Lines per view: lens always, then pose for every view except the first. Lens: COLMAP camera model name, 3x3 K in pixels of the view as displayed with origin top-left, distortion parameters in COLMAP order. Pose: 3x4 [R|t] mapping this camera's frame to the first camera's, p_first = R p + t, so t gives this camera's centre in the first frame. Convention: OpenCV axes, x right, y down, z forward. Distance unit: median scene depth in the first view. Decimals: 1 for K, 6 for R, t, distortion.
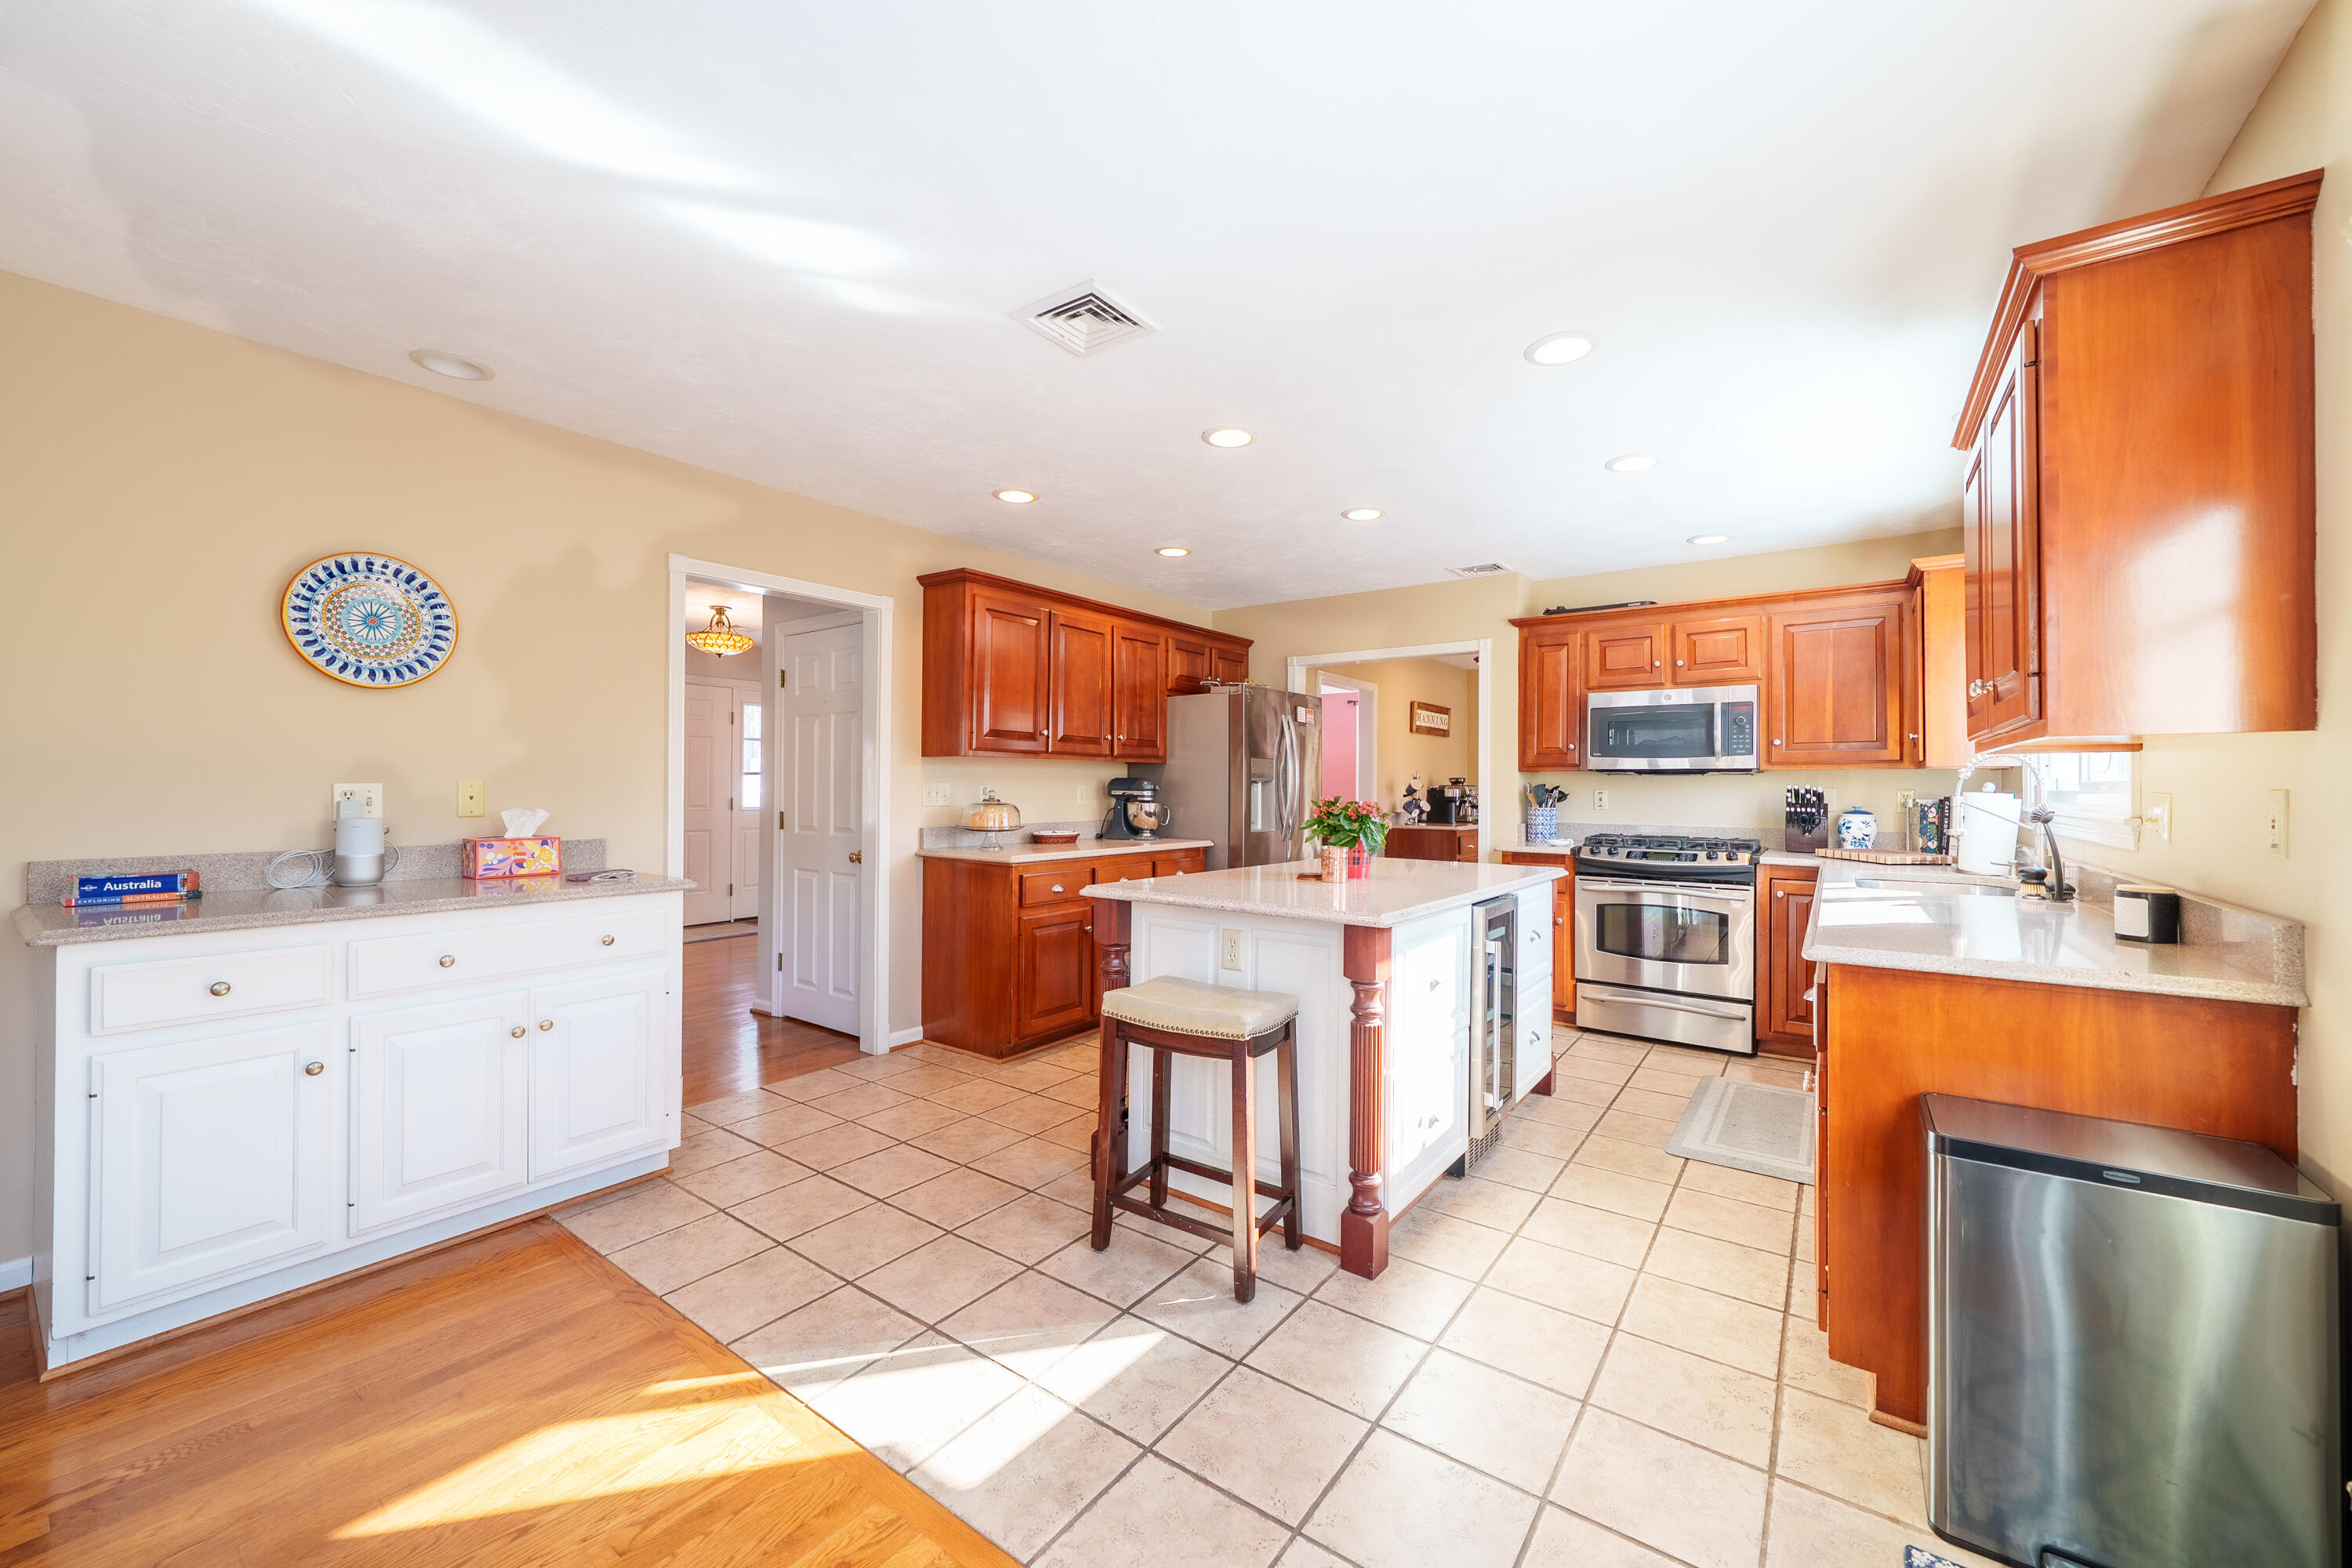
lens RADIAL K [[910.6, 0, 1174.2], [0, 910.6, 780.6], [0, 0, 1]] dist [0.000326, -0.000222]
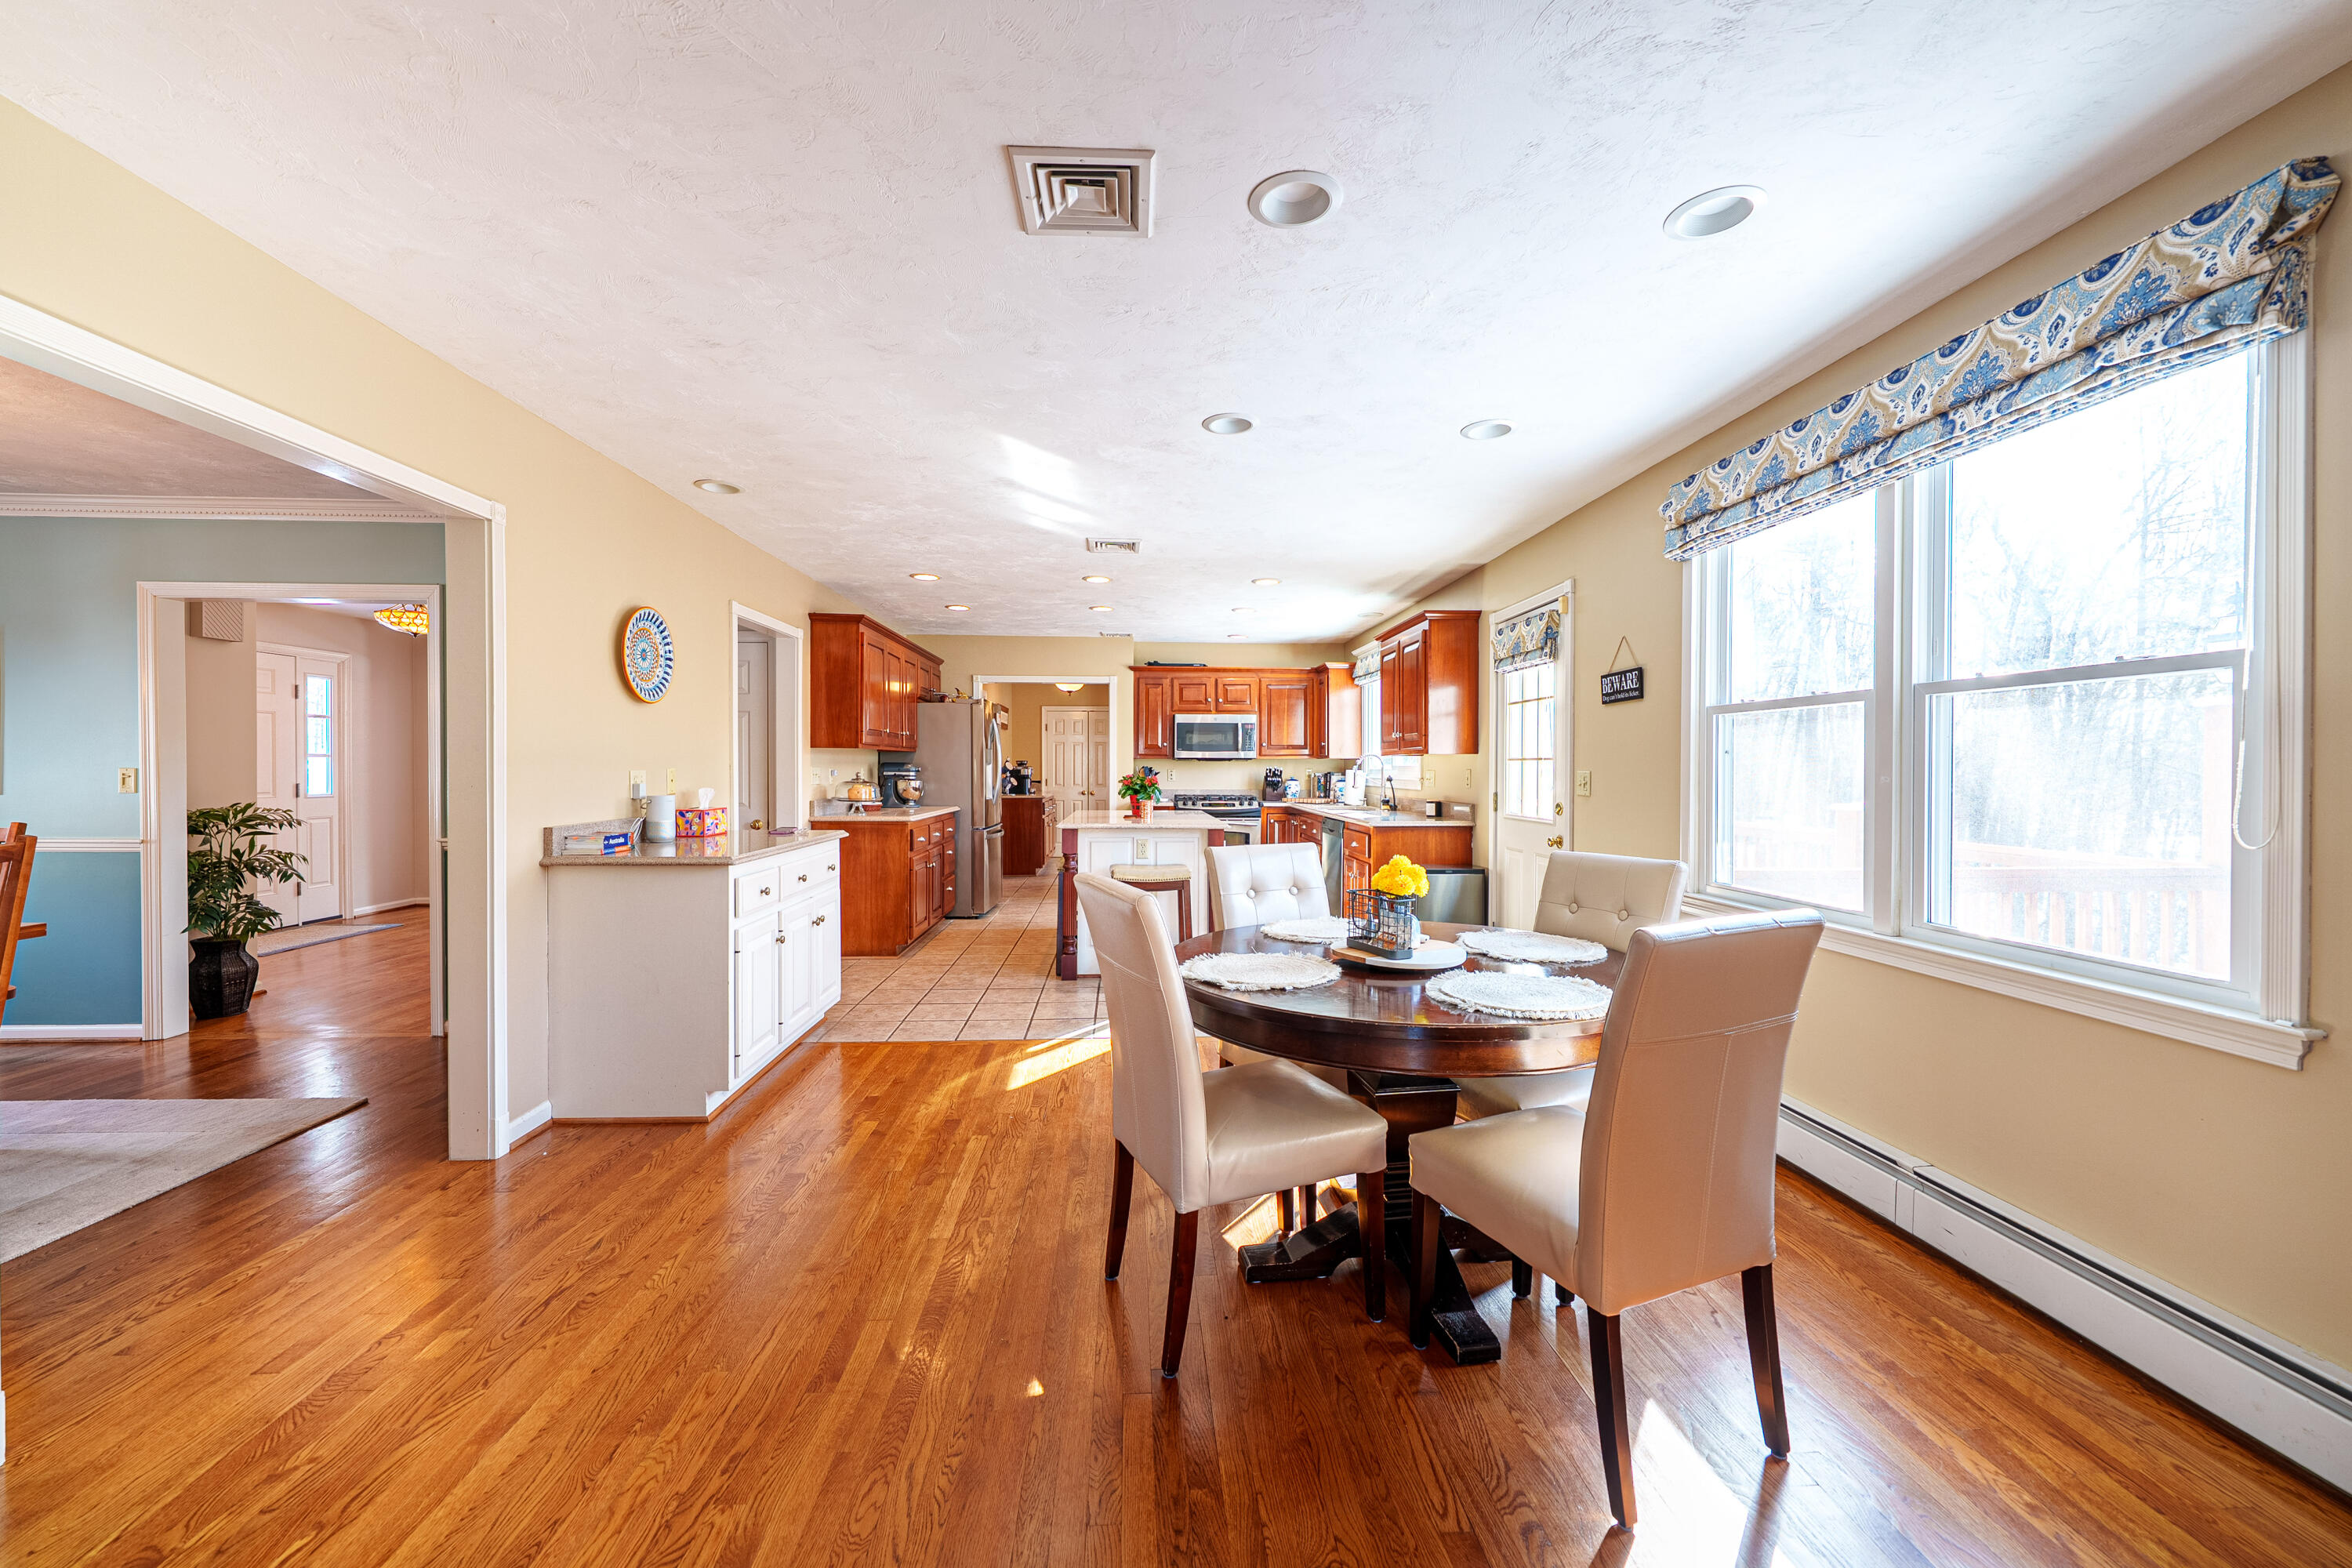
lens RADIAL K [[910.6, 0, 1180.3], [0, 910.6, 775.4], [0, 0, 1]] dist [0.000326, -0.000222]
pose [[0.767045, -0.010028, 0.641514, -0.717288], [-0.002217, 0.999830, 0.018280, -0.011279], [-0.641589, -0.015444, 0.766893, -0.379569]]
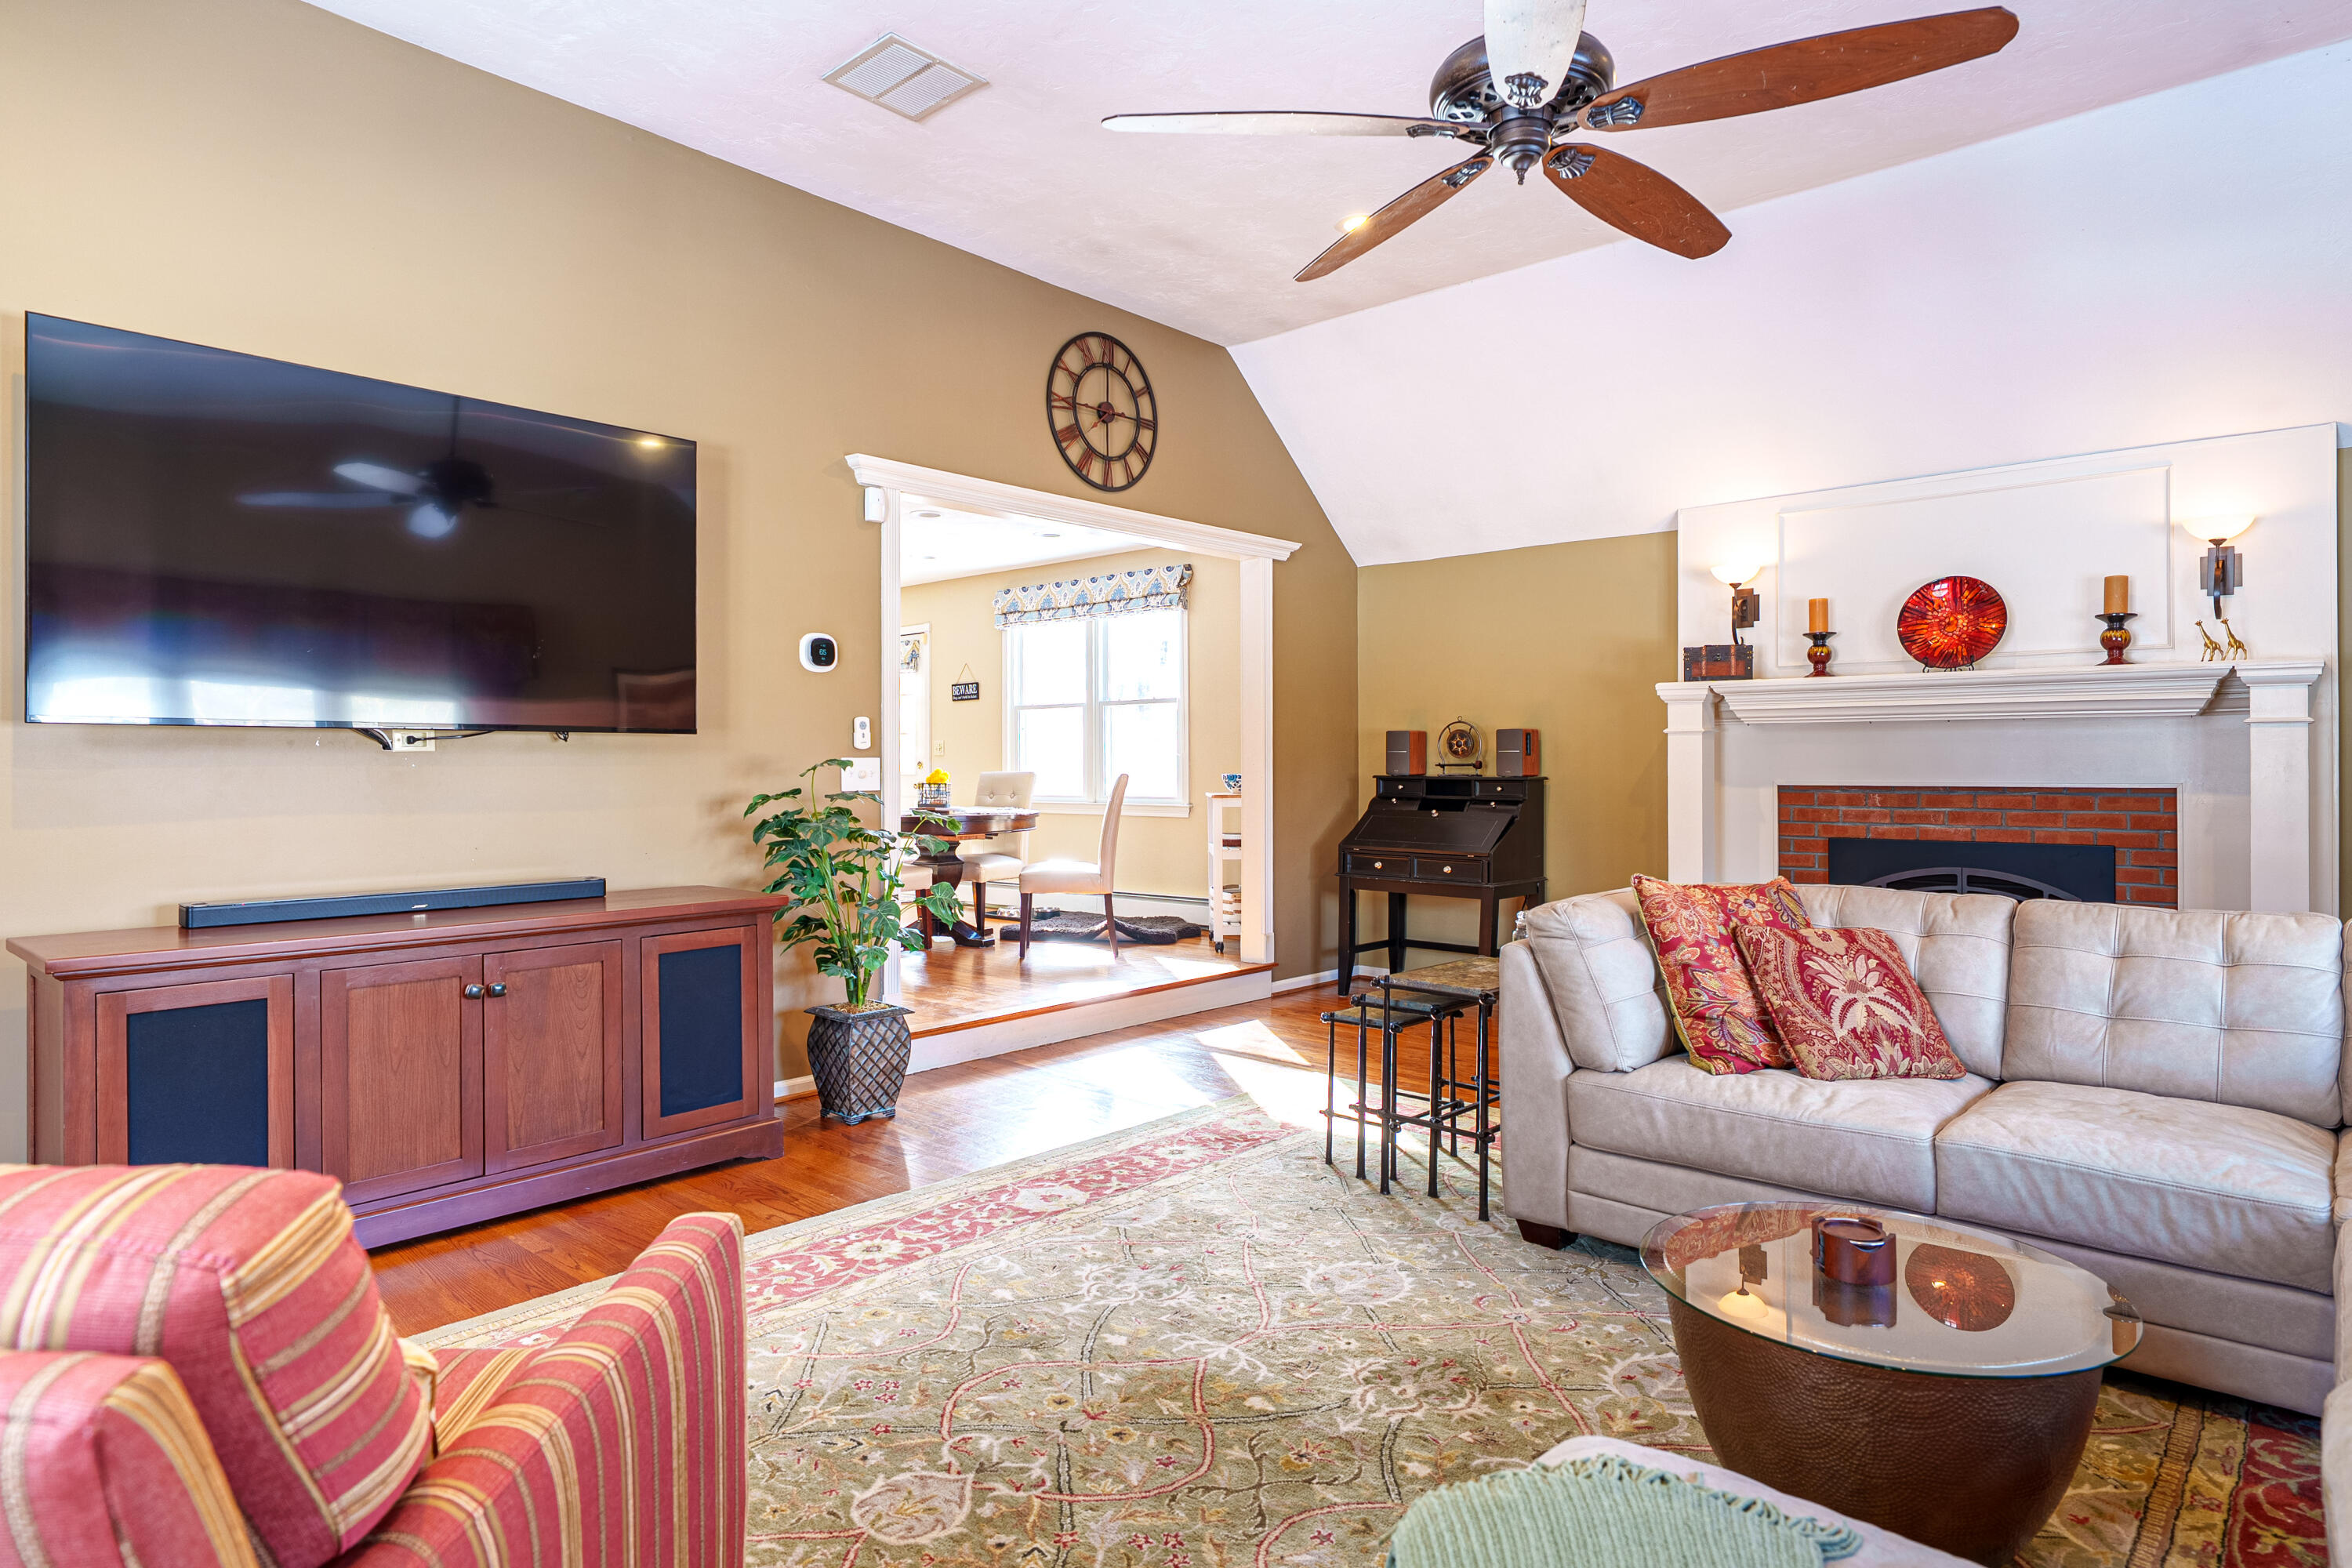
lens RADIAL K [[1269.2, 0, 1169.3], [0, 1269.2, 775.8], [0, 0, 1]] dist [-0.000079, -0.000001]
pose [[0.102338, -0.013510, 0.994658, -1.983071], [-0.005412, 0.999885, 0.014138, 0.030122], [-0.994735, -0.006830, 0.102254, -0.552172]]
